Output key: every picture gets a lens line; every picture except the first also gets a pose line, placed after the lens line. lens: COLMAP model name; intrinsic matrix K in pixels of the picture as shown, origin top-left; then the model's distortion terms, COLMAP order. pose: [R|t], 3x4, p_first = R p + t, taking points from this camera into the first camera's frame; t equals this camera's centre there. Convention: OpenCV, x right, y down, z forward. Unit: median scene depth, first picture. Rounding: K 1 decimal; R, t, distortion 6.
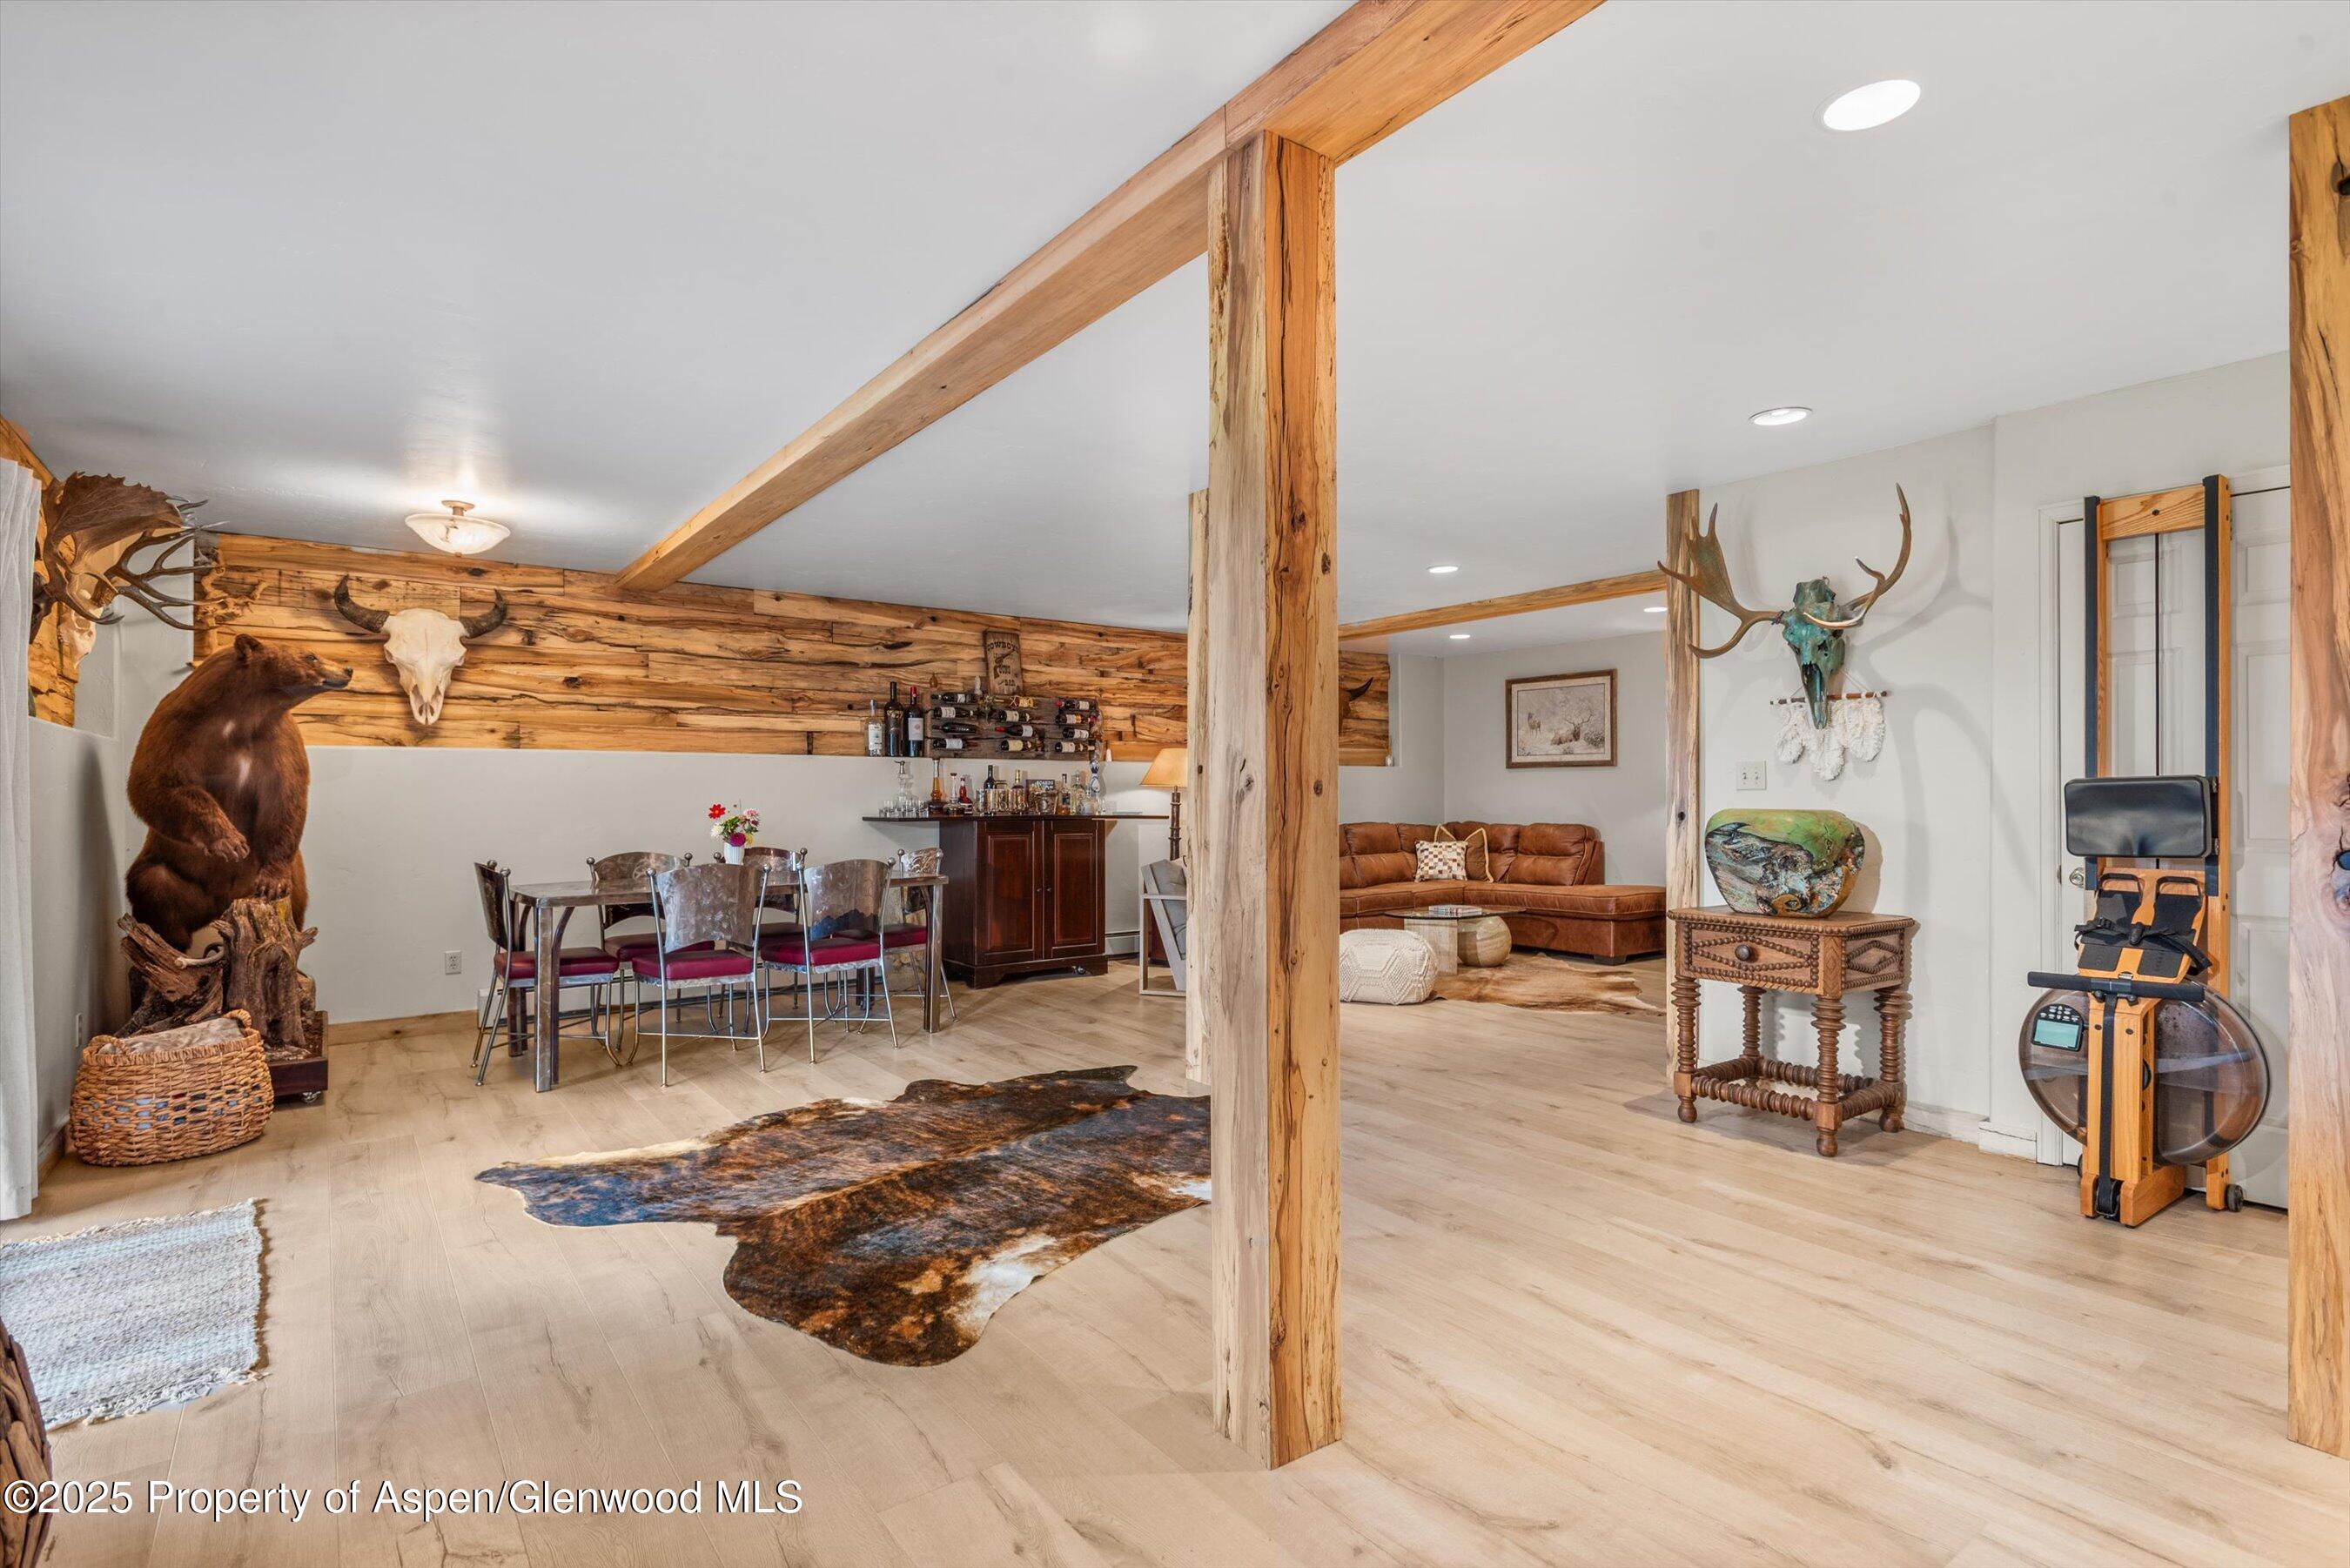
lens RADIAL K [[1146.1, 0, 1175.0], [0, 1146.1, 784.0], [0, 0, 1]] dist [0.027839, -0.000064]
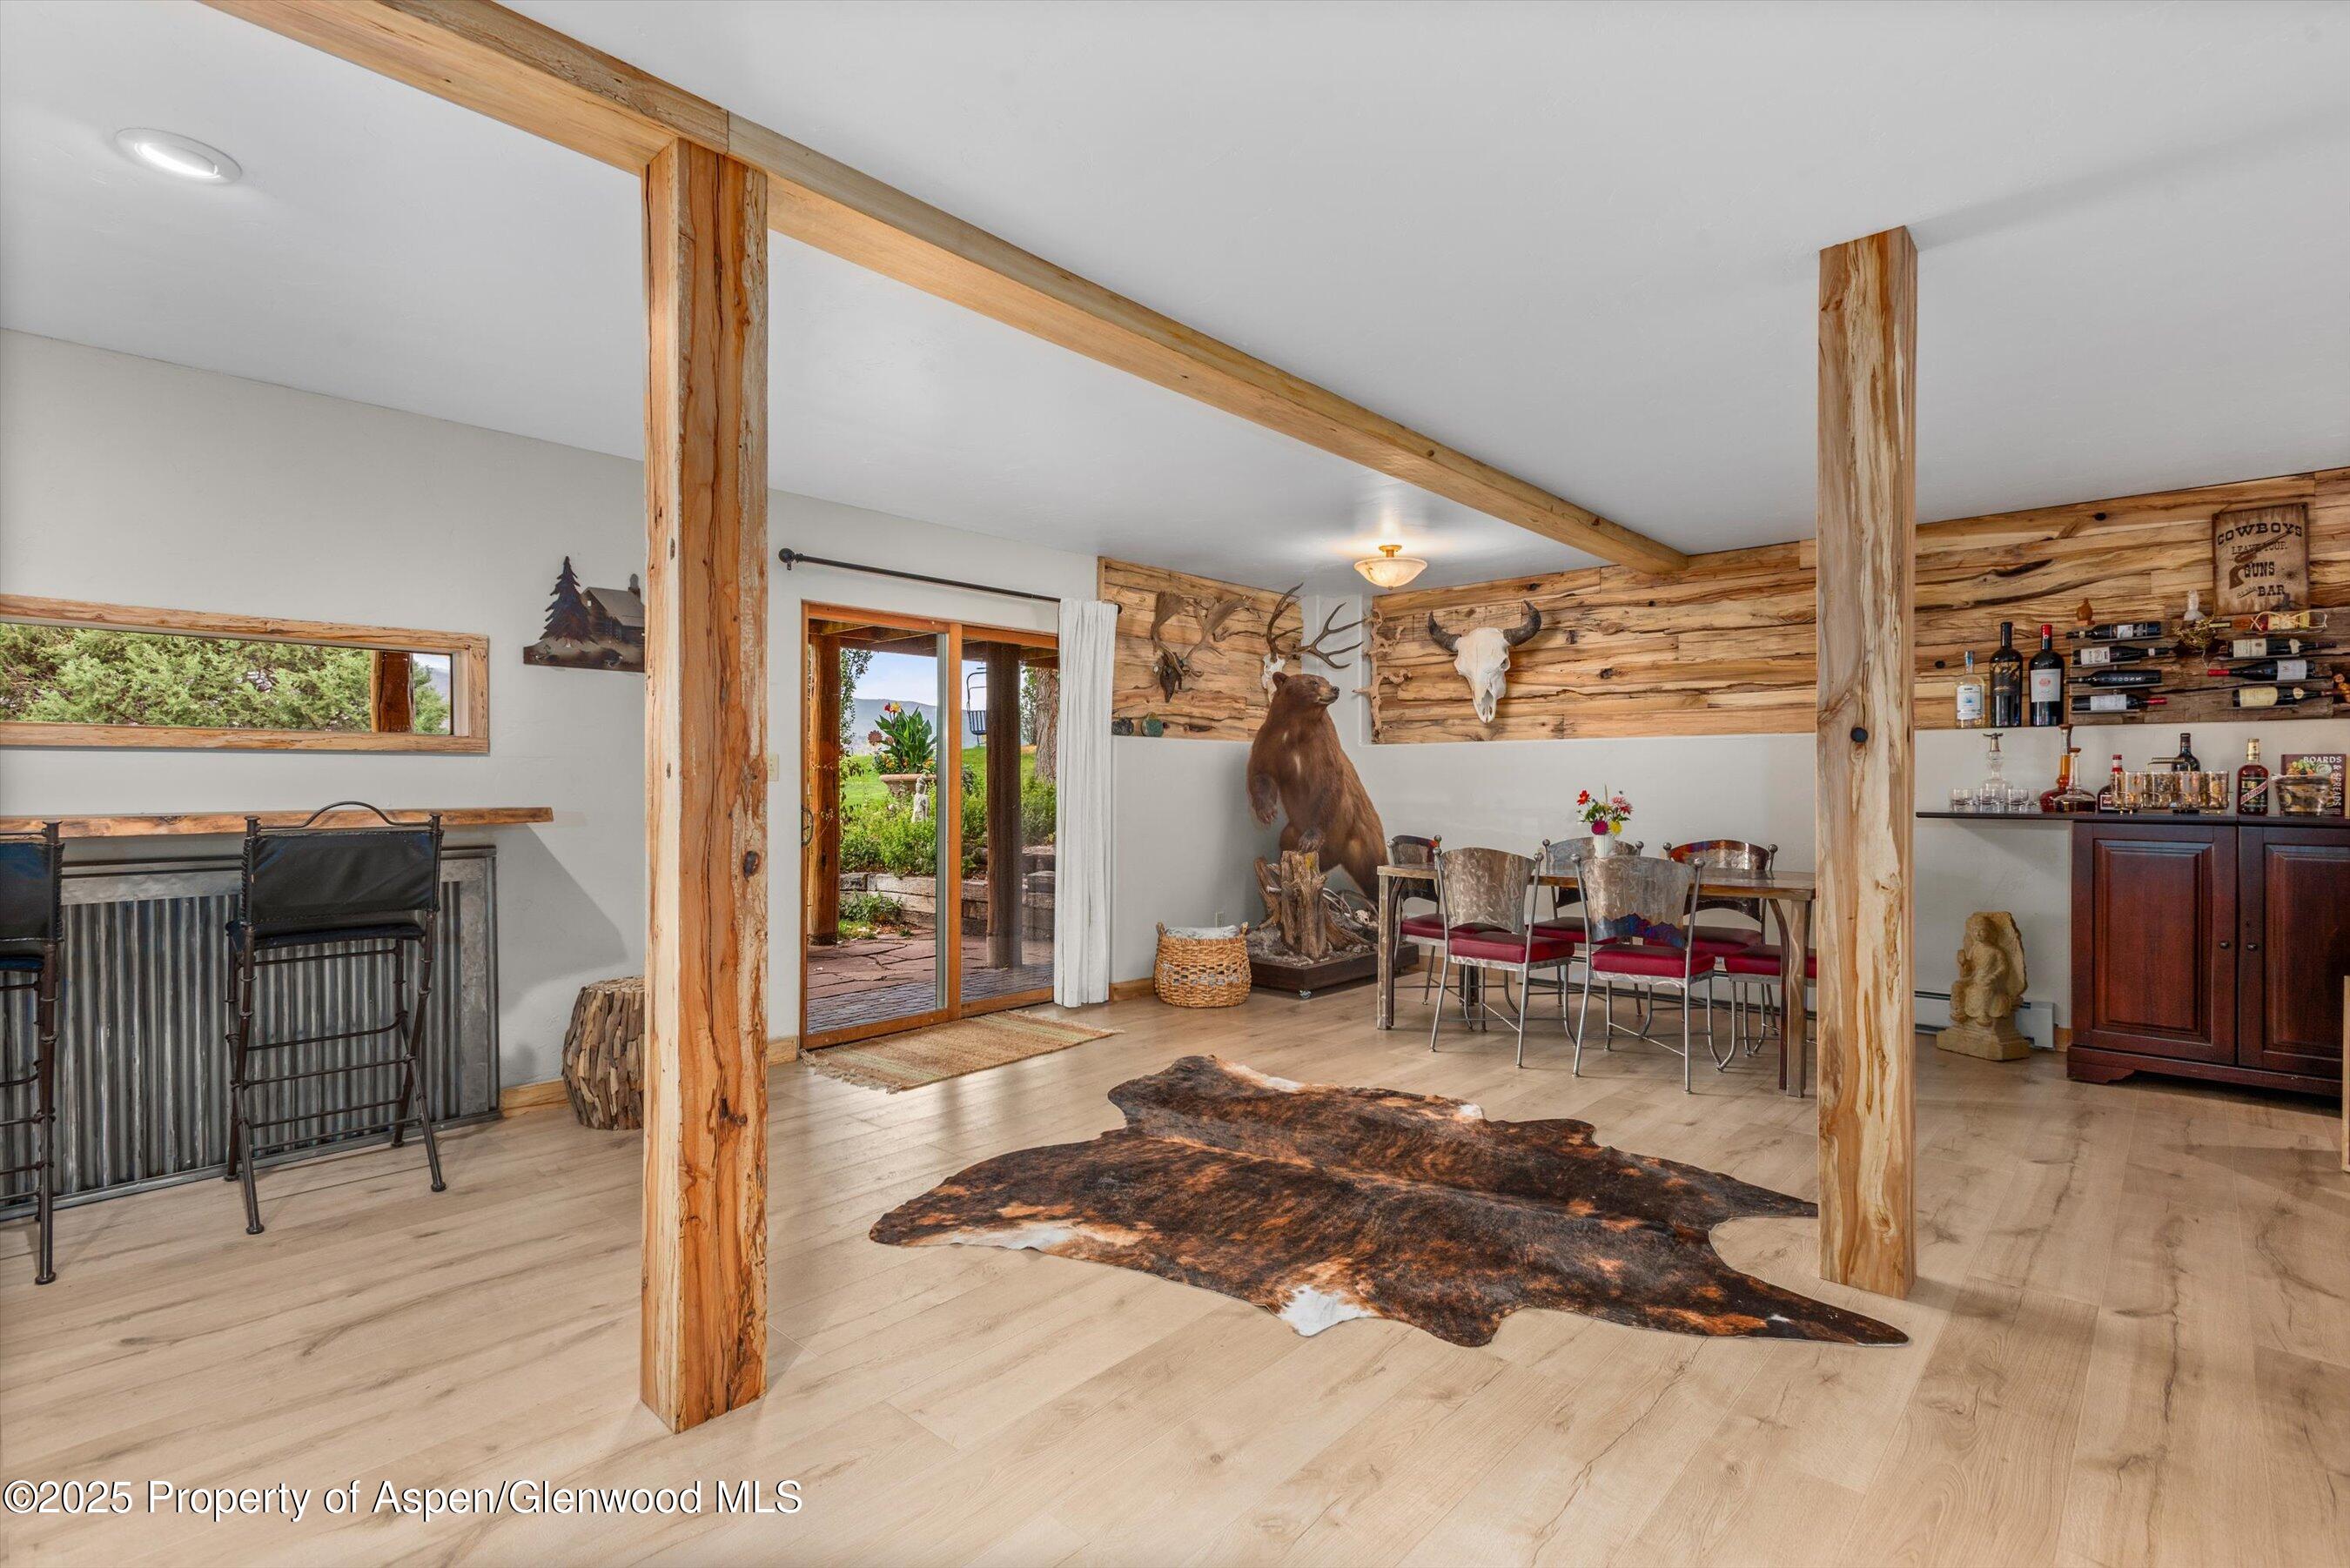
lens RADIAL K [[1108.1, 0, 1173.8], [0, 1108.1, 774.9], [0, 0, 1]] dist [0.026572, -0.012000]
pose [[0.183679, -0.005654, -0.982970, 0.337183], [0.008045, 0.999959, -0.004248, 0.004301], [0.982953, -0.007127, 0.183716, 0.361537]]
